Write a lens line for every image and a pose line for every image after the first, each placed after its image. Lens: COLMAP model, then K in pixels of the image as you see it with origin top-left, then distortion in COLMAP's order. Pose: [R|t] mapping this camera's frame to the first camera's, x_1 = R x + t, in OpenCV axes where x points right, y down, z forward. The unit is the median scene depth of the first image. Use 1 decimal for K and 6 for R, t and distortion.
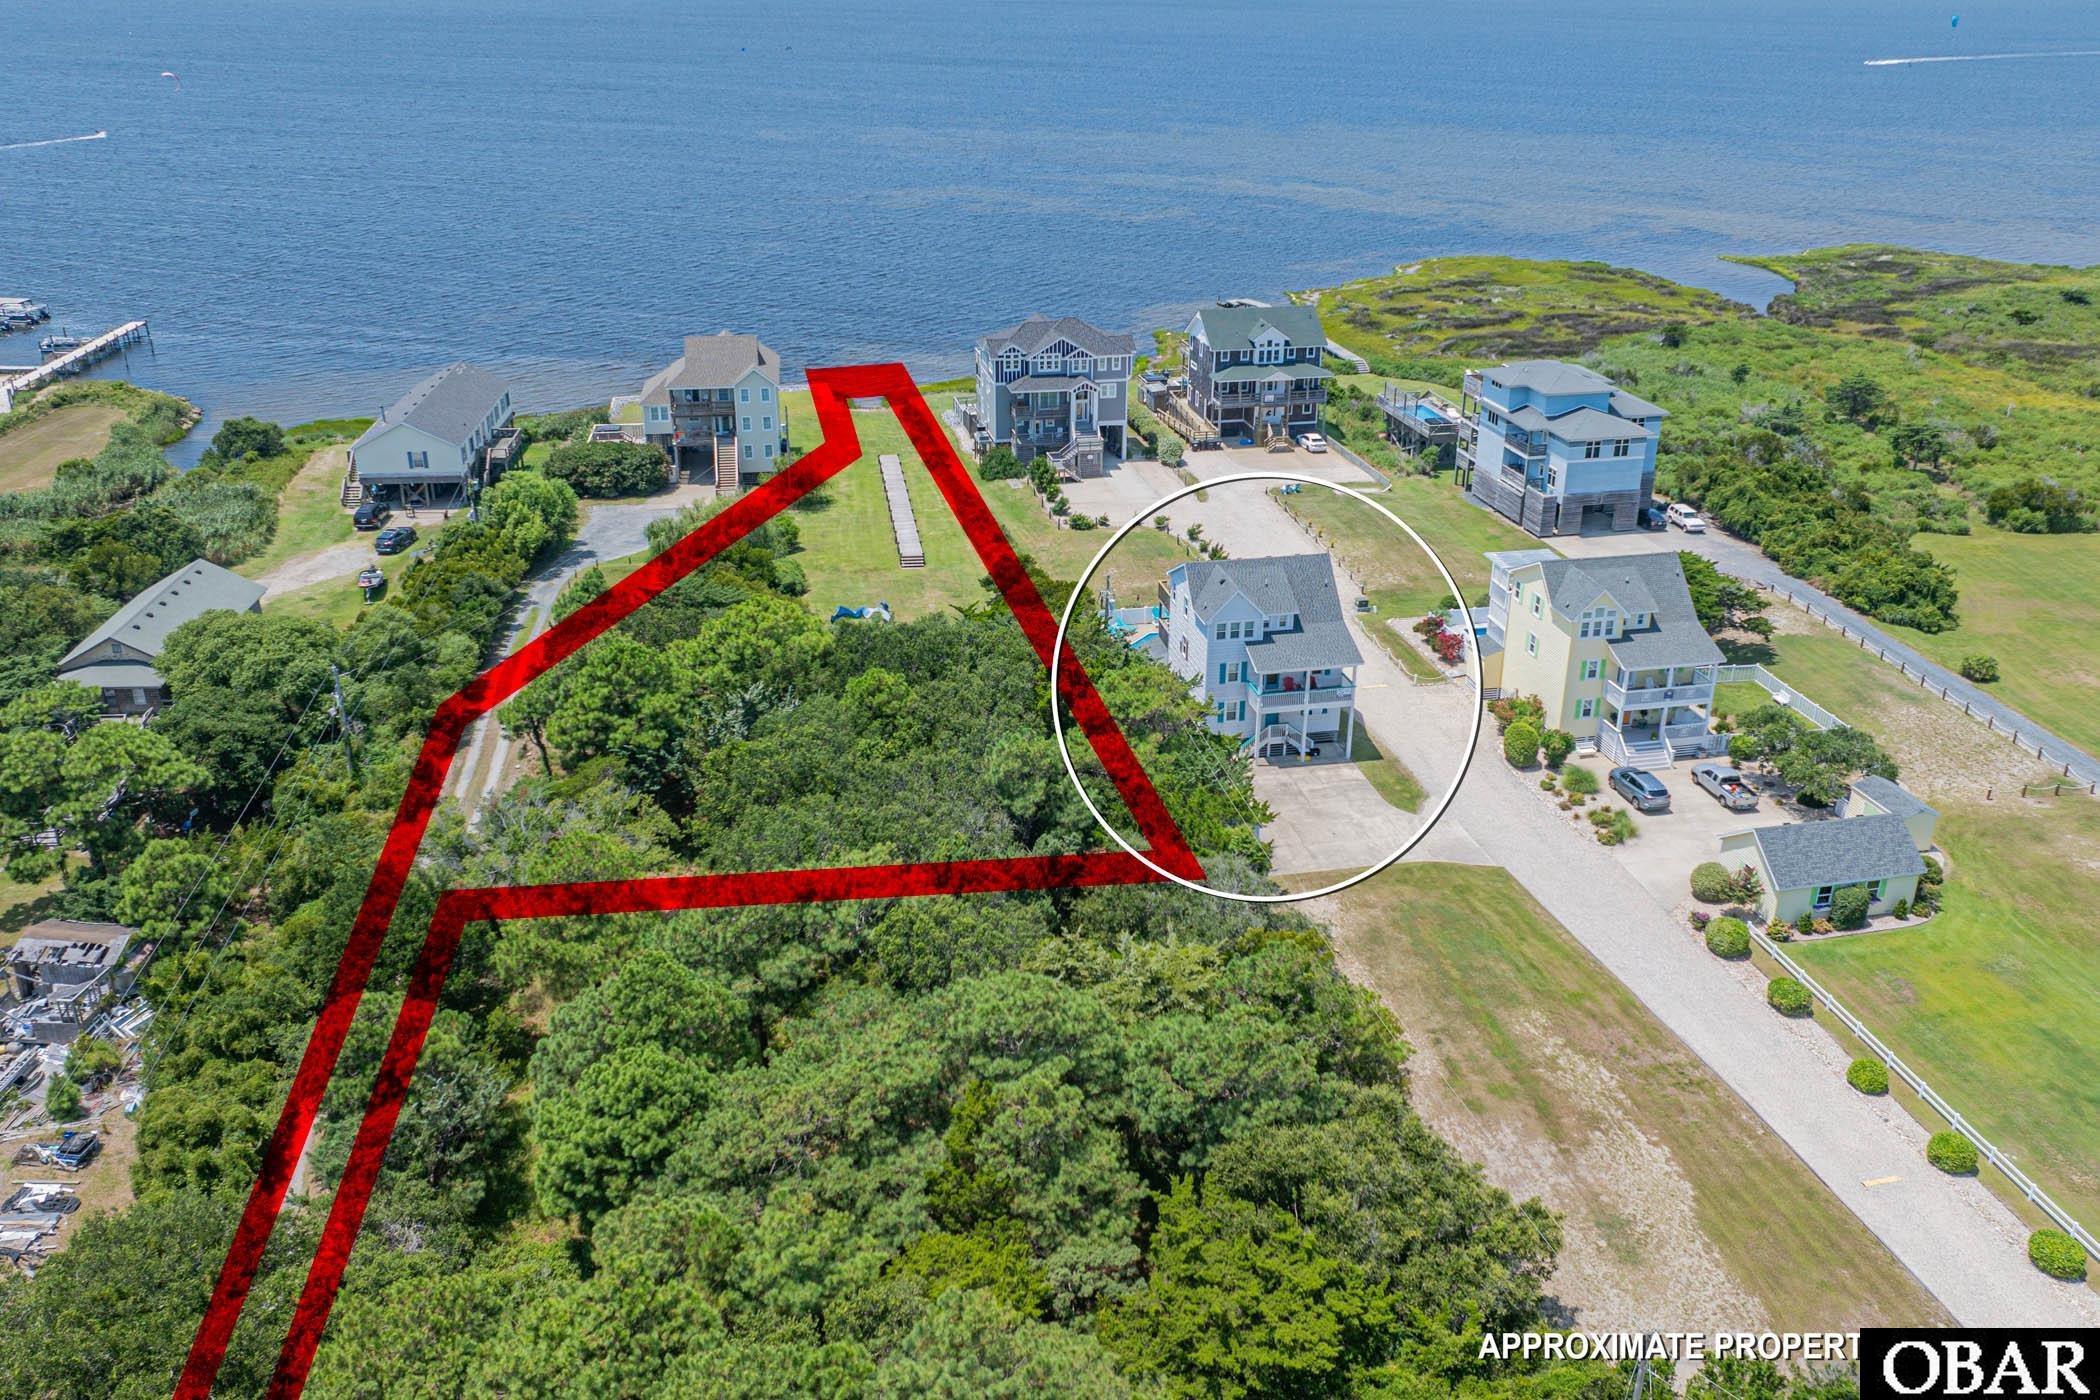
lens RADIAL K [[1746.7, 0, 1050.0], [0, 1746.7, 700.0], [0, 0, 1]] dist [-0.006215, -0.040894]
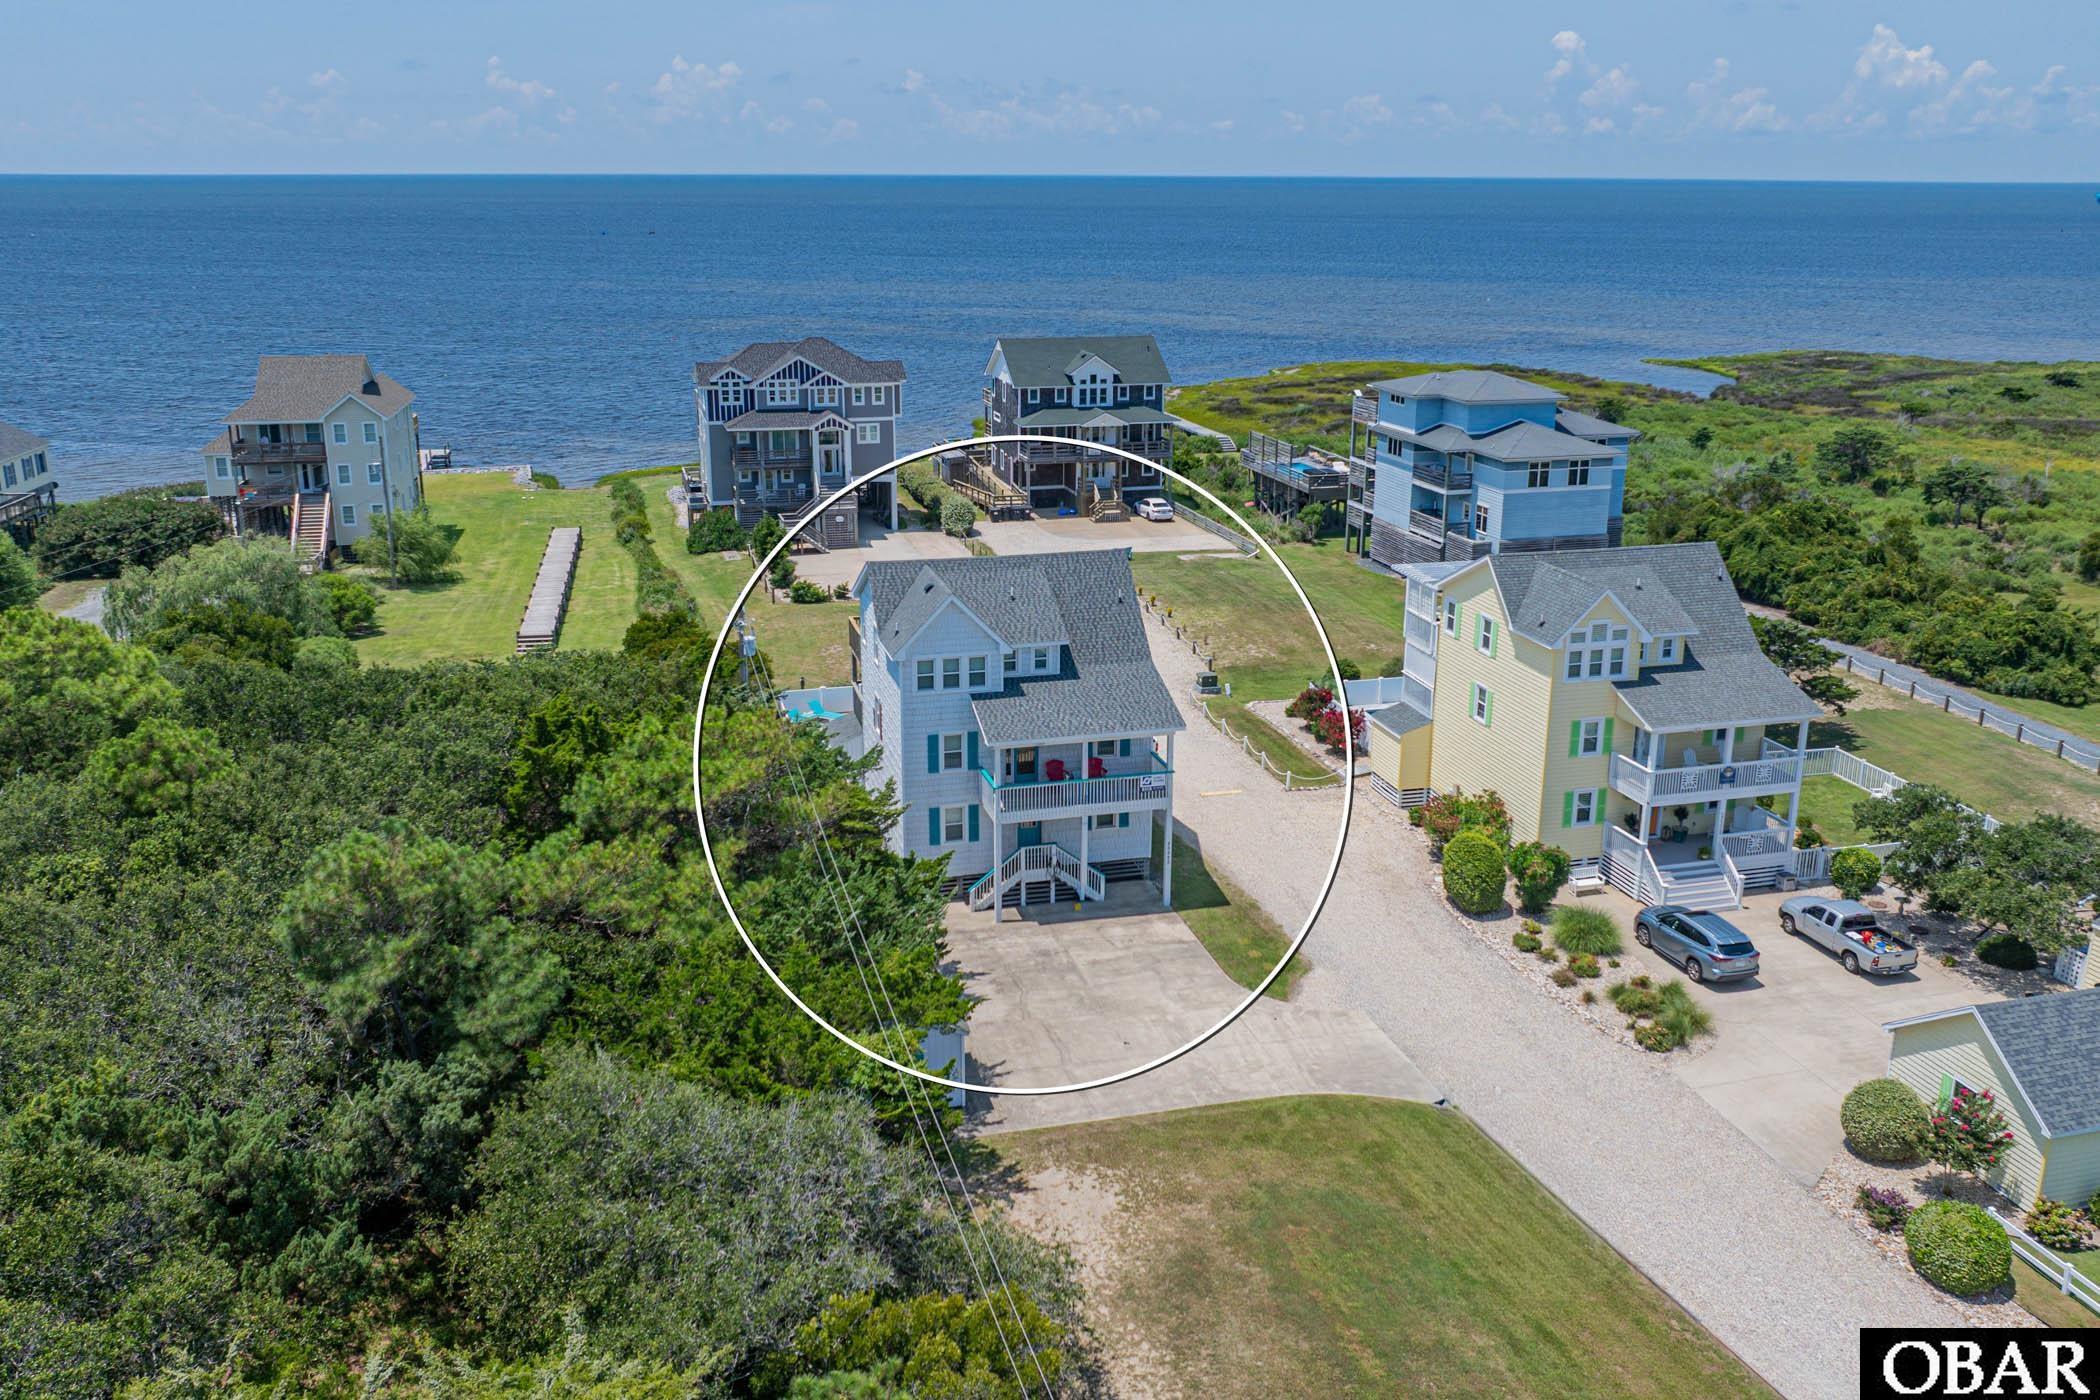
lens RADIAL K [[1746.7, 0, 1050.0], [0, 1746.7, 700.0], [0, 0, 1]] dist [-0.006215, -0.040894]
pose [[0.998540, -0.016969, 0.051278, 0.088907], [0.023160, 0.992178, -0.122663, 0.030086], [-0.048795, 0.123671, 0.991123, 0.371154]]
